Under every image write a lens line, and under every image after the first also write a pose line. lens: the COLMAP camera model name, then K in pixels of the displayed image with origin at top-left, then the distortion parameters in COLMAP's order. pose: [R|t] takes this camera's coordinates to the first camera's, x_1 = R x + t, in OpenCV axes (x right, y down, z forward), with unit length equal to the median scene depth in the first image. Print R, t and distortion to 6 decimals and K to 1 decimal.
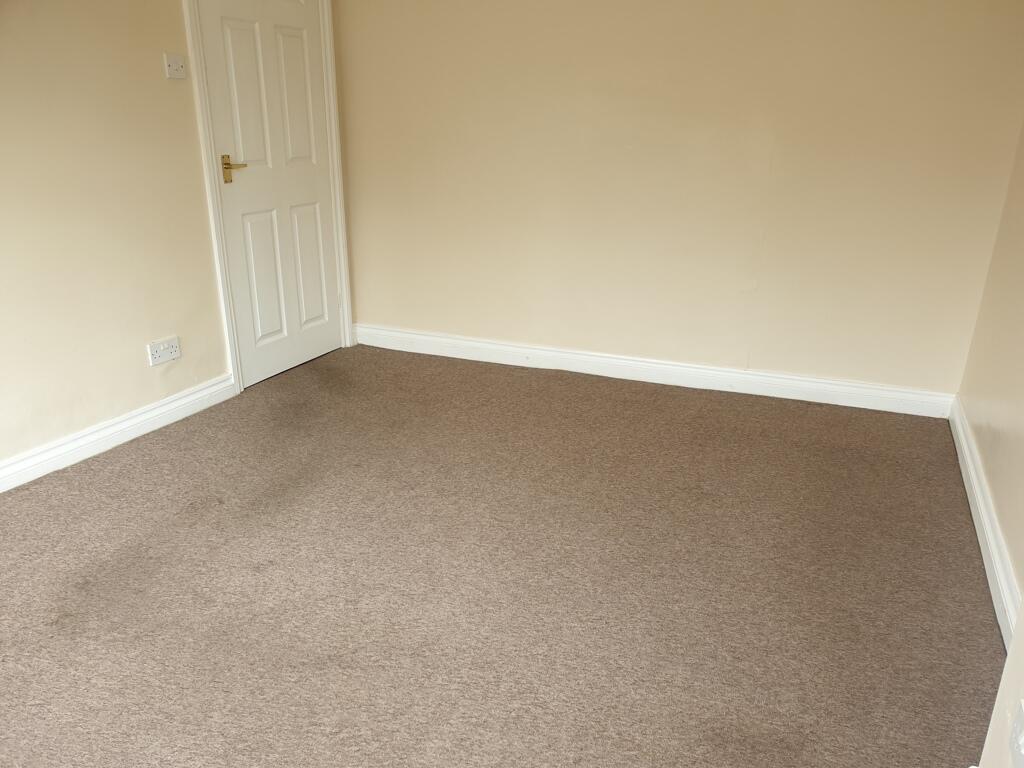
lens RADIAL K [[784.7, 0, 516.2], [0, 784.7, 387.5], [0, 0, 1]] dist [0.153869, -0.311973]
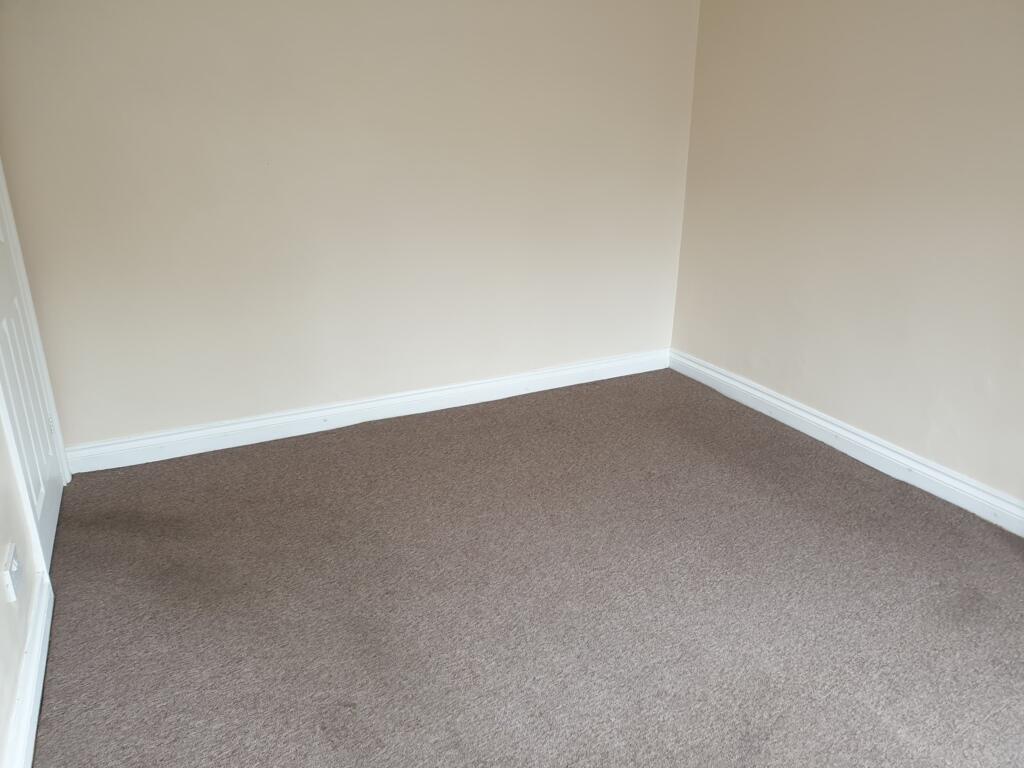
lens RADIAL K [[796.7, 0, 512.2], [0, 796.7, 380.5], [0, 0, 1]] dist [0.034214, -0.001093]
pose [[0.665976, -0.259615, 0.699340, -0.535237], [0.257667, 0.959843, 0.110947, -0.145941], [-0.700060, 0.106309, 0.706127, 0.239437]]
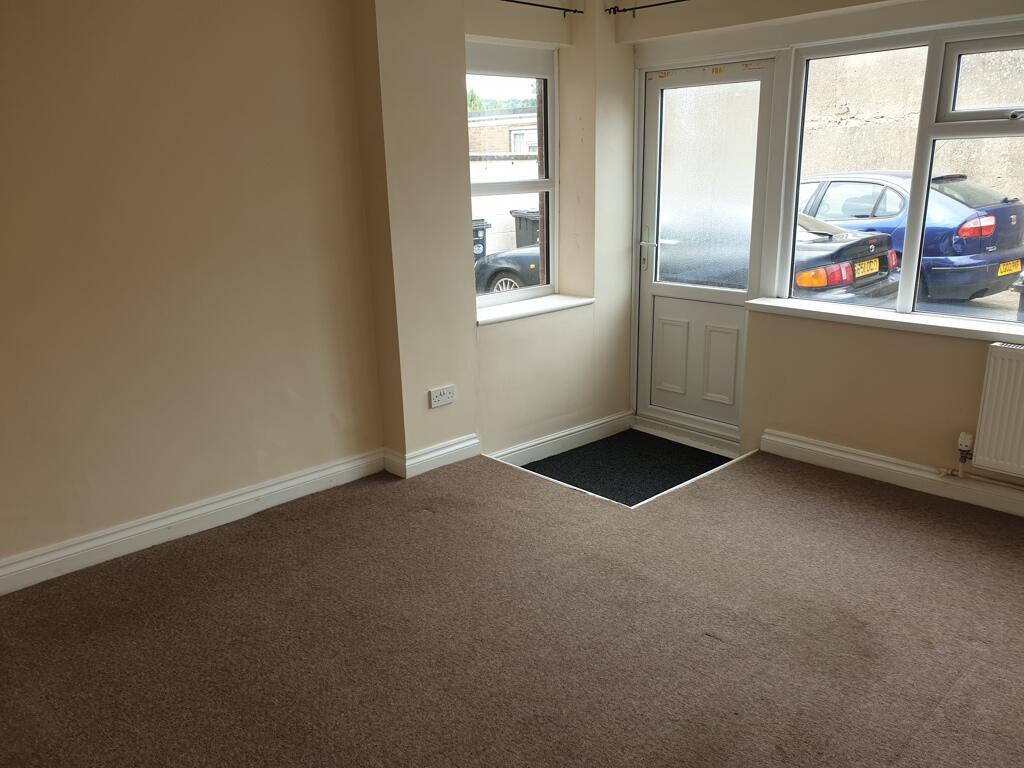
lens RADIAL K [[796.7, 0, 512.2], [0, 796.7, 380.5], [0, 0, 1]] dist [0.034214, -0.001093]
pose [[-0.912868, -0.099214, 0.396015, -0.297443], [0.147943, 0.823697, 0.547390, -0.447670], [-0.380506, 0.558282, -0.737249, 1.095881]]
